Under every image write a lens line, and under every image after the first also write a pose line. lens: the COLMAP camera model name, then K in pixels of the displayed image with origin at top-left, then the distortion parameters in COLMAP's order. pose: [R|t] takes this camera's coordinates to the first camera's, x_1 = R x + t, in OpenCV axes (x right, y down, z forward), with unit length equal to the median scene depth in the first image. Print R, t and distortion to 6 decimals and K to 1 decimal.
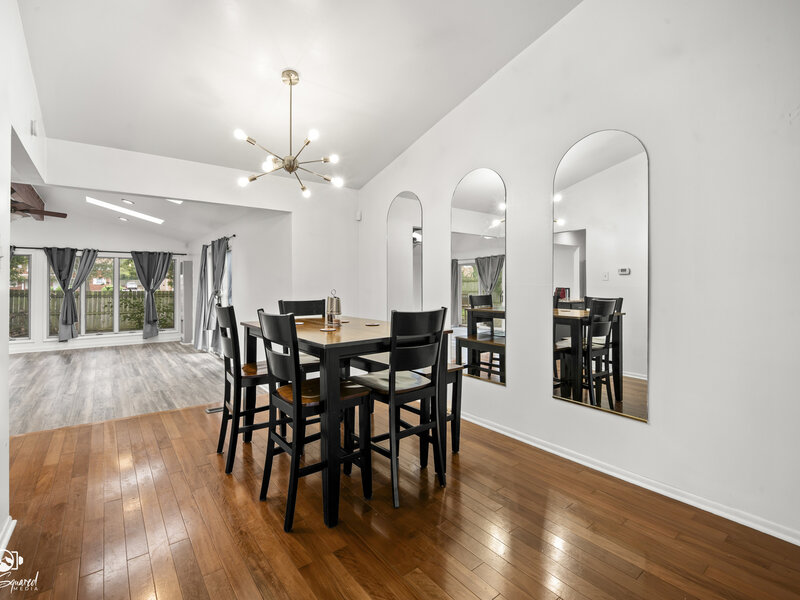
lens RADIAL K [[375.9, 0, 402.3], [0, 375.9, 299.5], [0, 0, 1]] dist [0.002214, -0.014167]
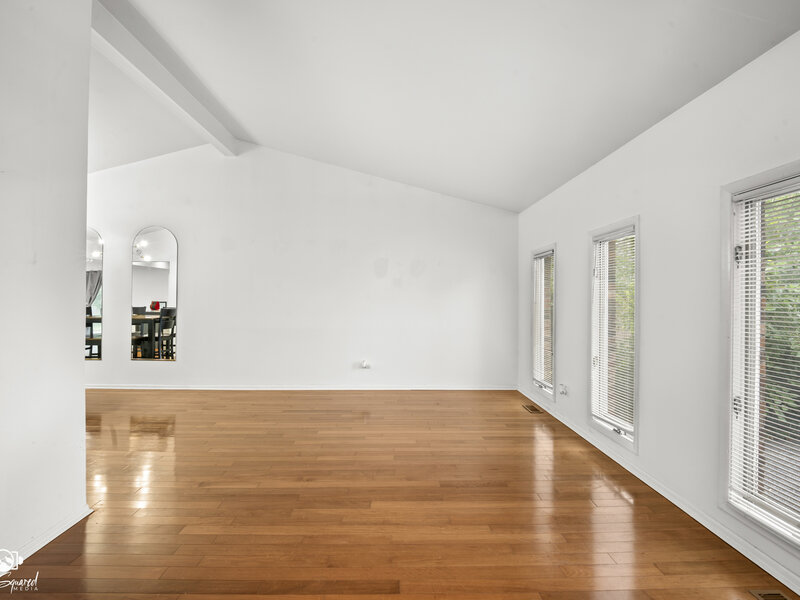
lens RADIAL K [[375.9, 0, 402.3], [0, 375.9, 299.5], [0, 0, 1]] dist [0.002214, -0.014167]
pose [[0.599779, 0.013858, 0.800046, -0.224134], [0.019366, 0.999306, -0.031828, 0.036384], [-0.799931, 0.034583, 0.599094, -0.938051]]
